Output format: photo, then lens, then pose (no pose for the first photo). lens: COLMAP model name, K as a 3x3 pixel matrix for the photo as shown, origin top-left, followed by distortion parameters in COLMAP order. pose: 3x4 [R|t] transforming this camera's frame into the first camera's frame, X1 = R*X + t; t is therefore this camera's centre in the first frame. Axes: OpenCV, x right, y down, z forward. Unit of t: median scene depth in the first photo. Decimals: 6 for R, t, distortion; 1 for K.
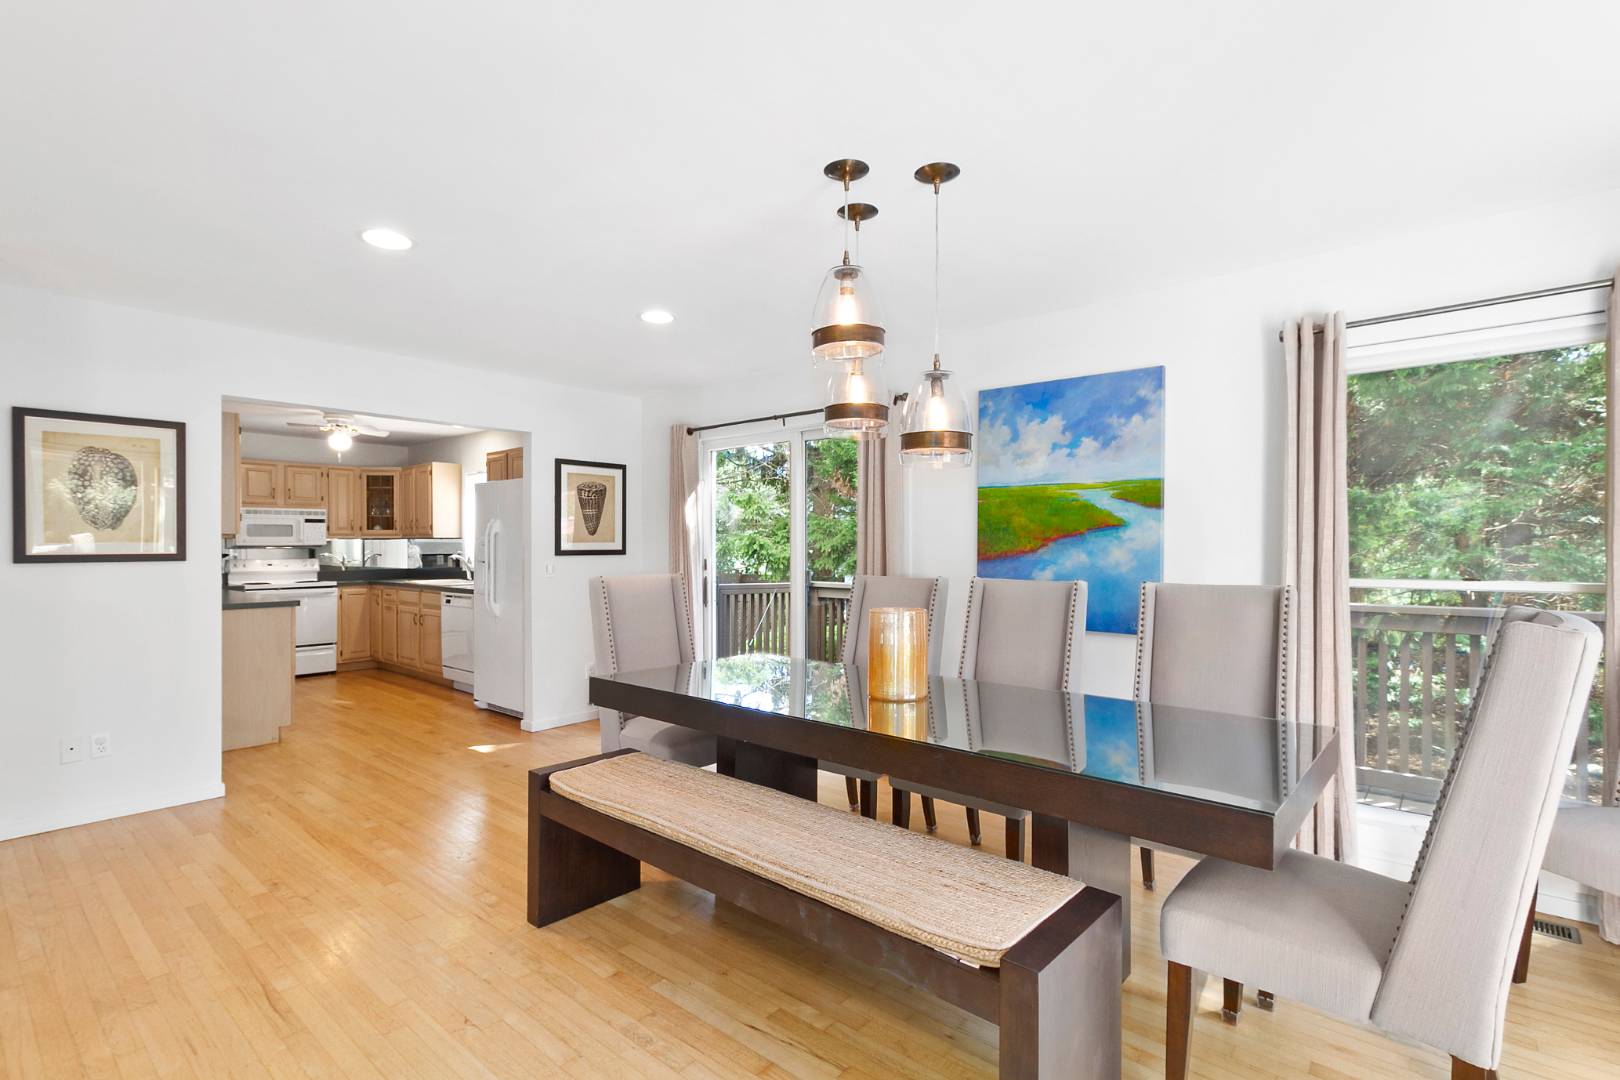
lens RADIAL K [[726.5, 0, 813.4], [0, 726.5, 549.4], [0, 0, 1]] dist [-0.001919, -0.000262]
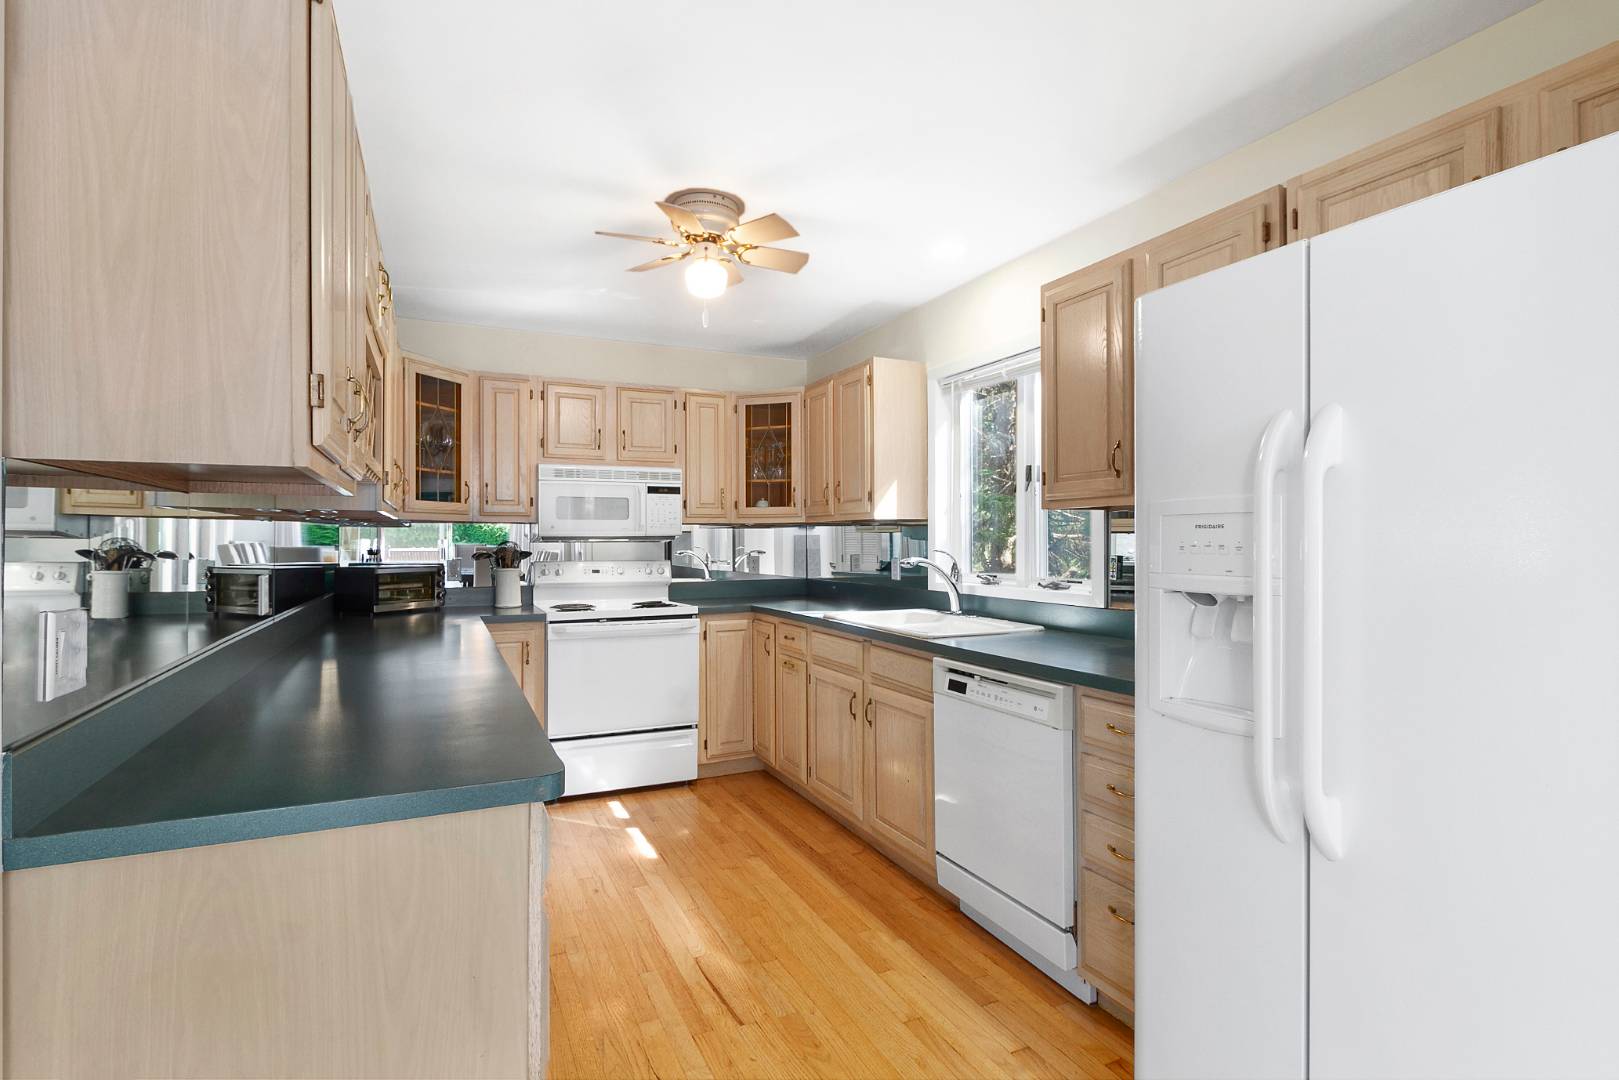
lens RADIAL K [[726.1, 0, 807.1], [0, 726.1, 540.3], [0, 0, 1]] dist [-0.001919, -0.000262]
pose [[0.908893, 0.000352, -0.417030, -0.365440], [-0.002688, 0.999984, -0.005016, -0.000068], [0.417021, 0.005680, 0.908879, 0.554400]]
